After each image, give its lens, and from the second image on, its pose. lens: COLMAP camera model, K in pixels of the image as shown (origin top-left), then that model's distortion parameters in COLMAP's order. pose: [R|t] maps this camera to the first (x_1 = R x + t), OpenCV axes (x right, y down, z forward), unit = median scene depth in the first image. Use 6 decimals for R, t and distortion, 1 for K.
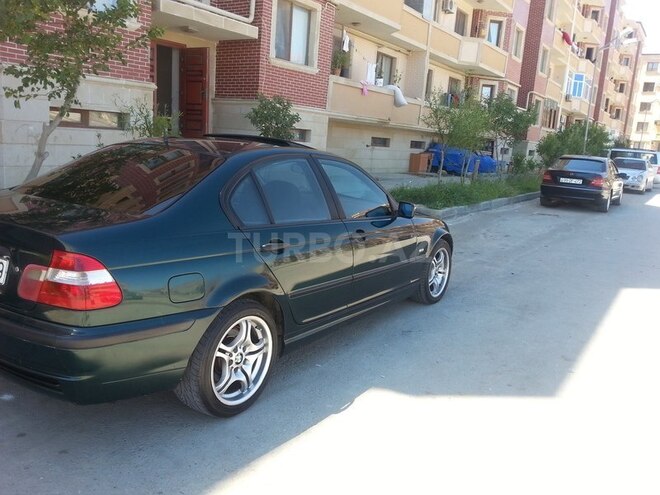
lens RADIAL K [[552.0, 0, 325.0], [0, 552.0, 248.0], [0, 0, 1]] dist [0.021025, -0.085018]
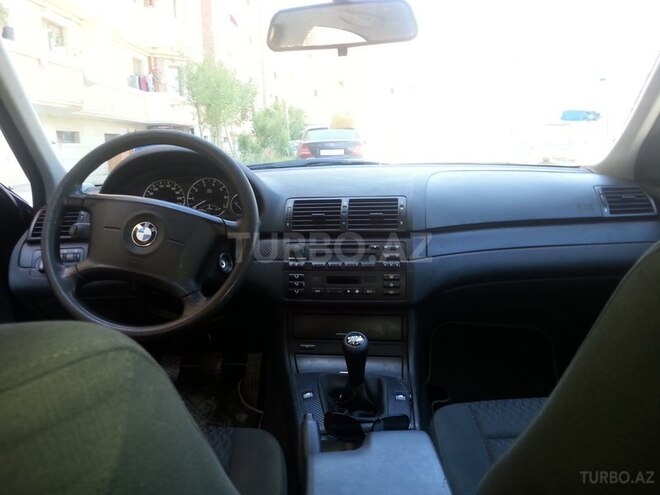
lens RADIAL K [[552.0, 0, 325.0], [0, 552.0, 248.0], [0, 0, 1]] dist [0.021025, -0.085018]
pose [[0.825175, -0.193061, 0.530861, -0.032108], [0.193322, 0.979551, 0.055737, -0.012286], [-0.530766, 0.056634, 0.845624, 0.141266]]
